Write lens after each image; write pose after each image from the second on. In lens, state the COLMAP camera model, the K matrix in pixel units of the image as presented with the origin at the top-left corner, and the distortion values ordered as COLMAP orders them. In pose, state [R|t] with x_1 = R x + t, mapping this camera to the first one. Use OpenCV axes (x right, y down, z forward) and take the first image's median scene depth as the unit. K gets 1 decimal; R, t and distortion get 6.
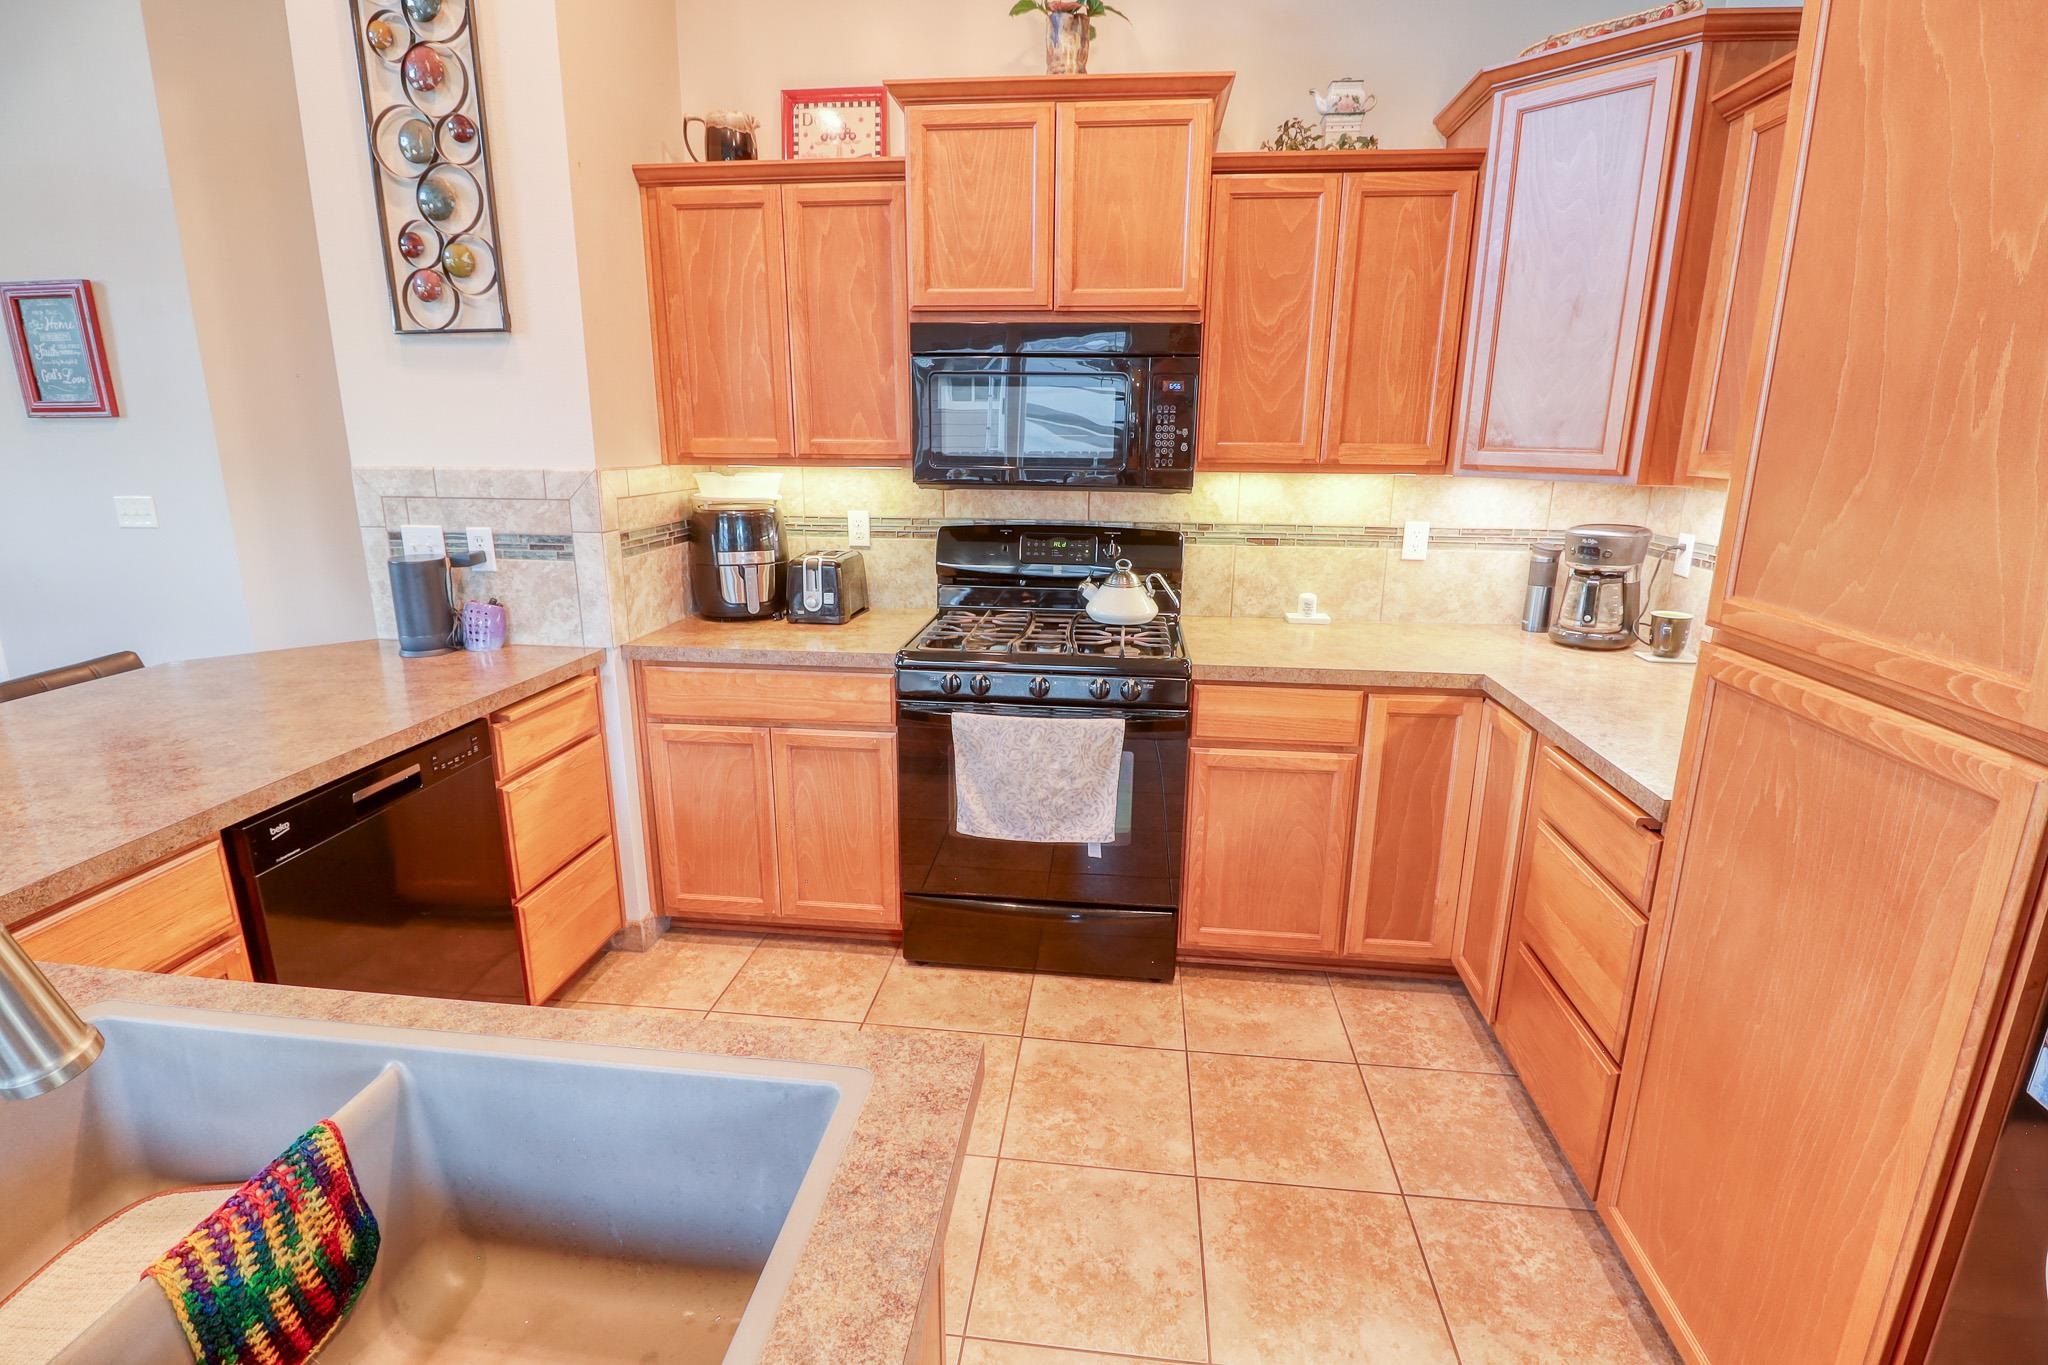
lens RADIAL K [[952.1, 0, 1024.6], [0, 952.1, 673.1], [0, 0, 1]] dist [-0.003046, -0.009678]
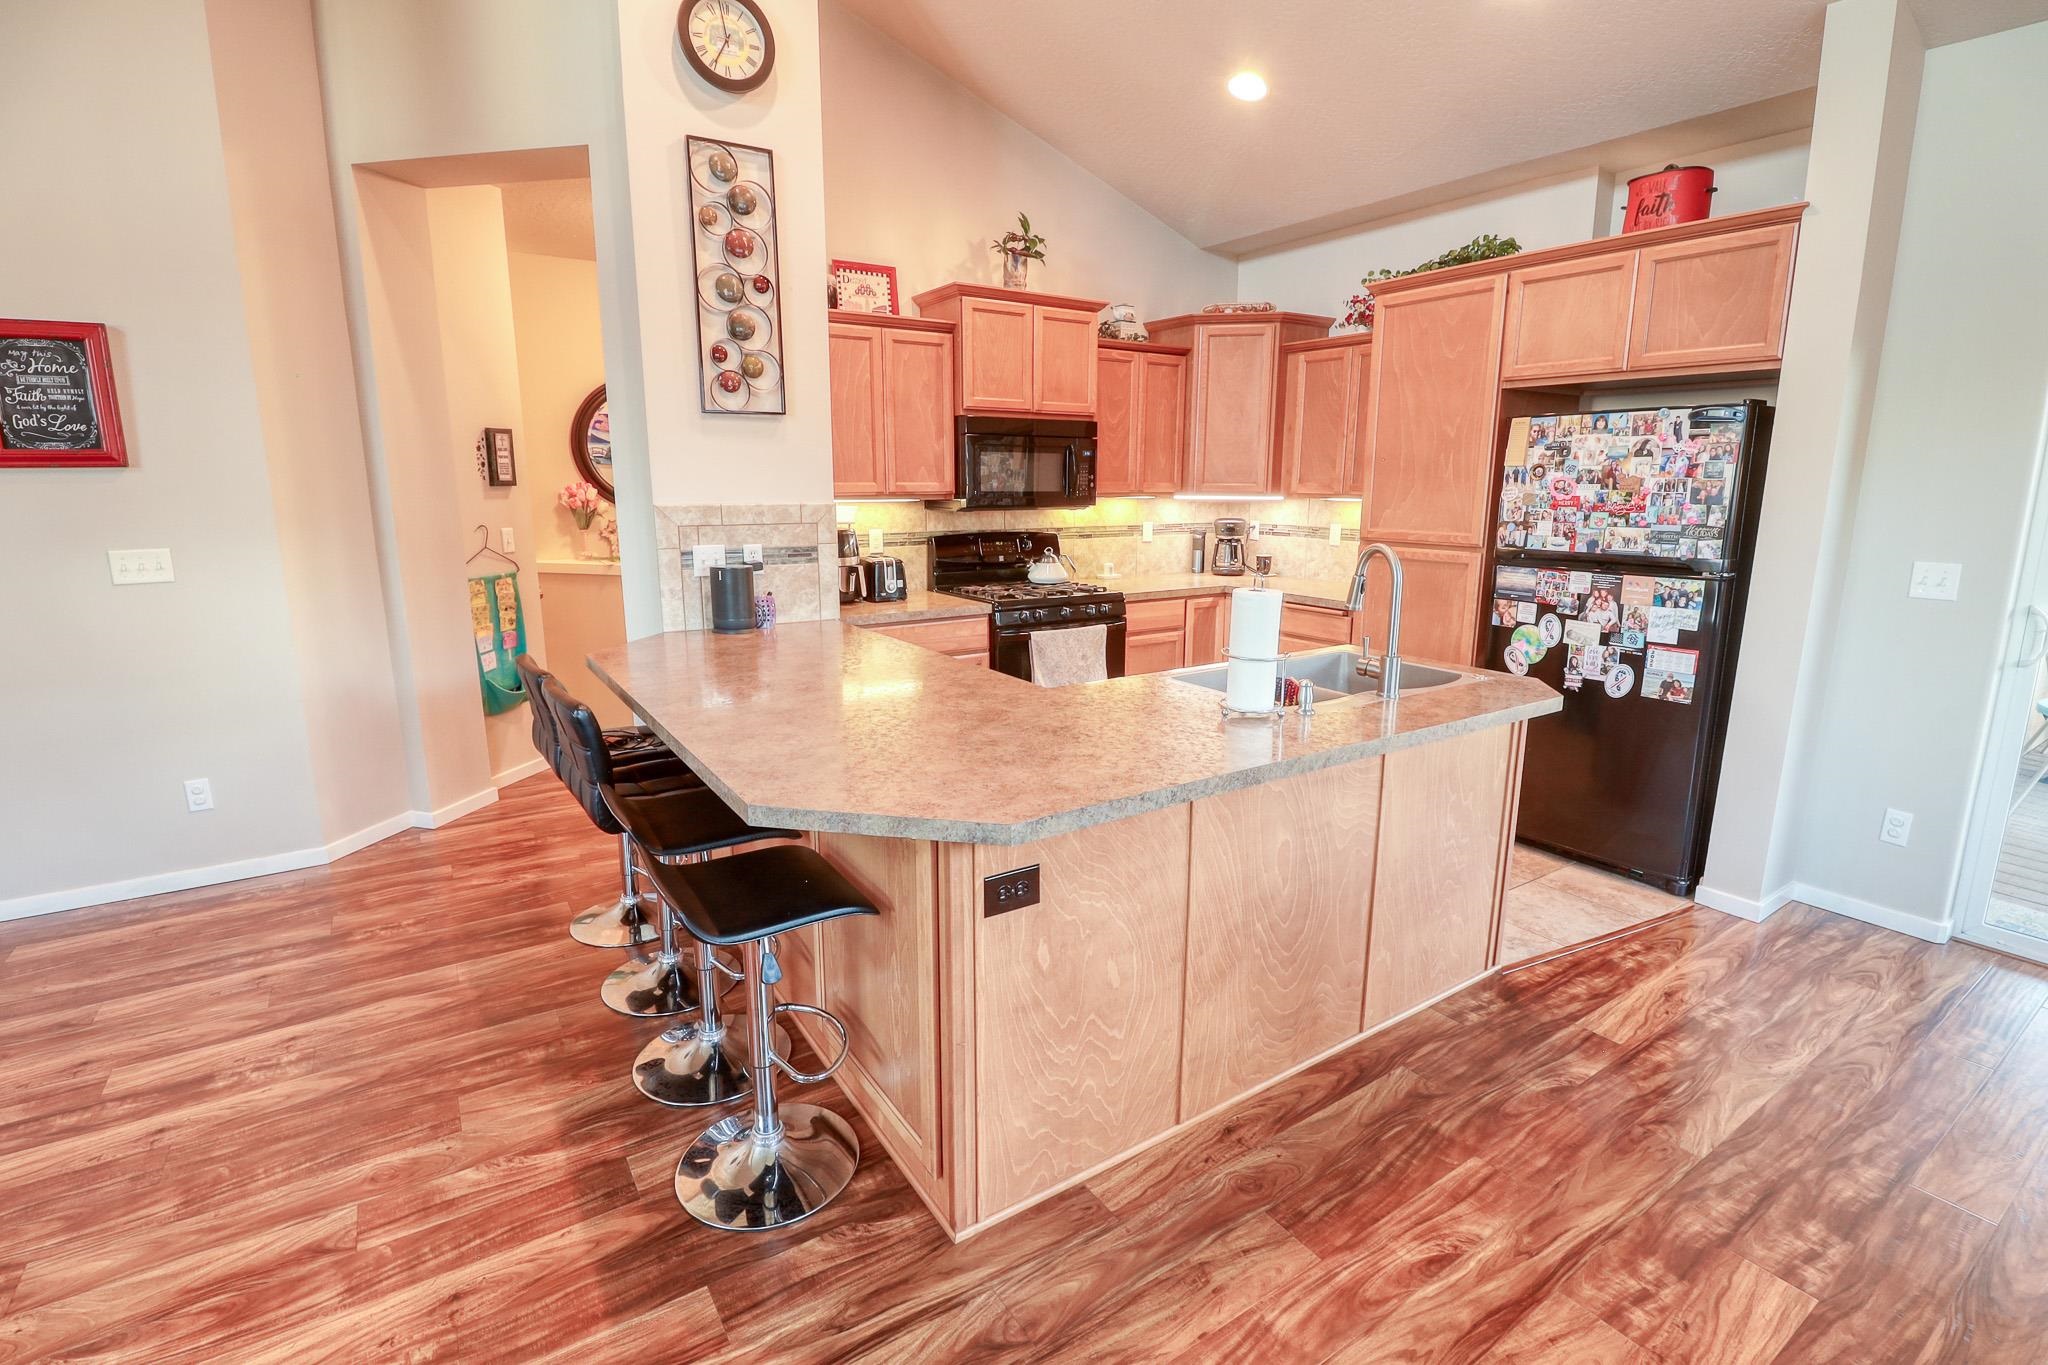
lens RADIAL K [[952.1, 0, 1026.9], [0, 952.1, 673.5], [0, 0, 1]] dist [-0.003046, -0.009678]
pose [[0.765117, -0.136284, 0.629303, -1.203799], [0.162518, 0.986575, 0.016064, 0.087150], [-0.623044, 0.089982, 0.776994, -0.379800]]
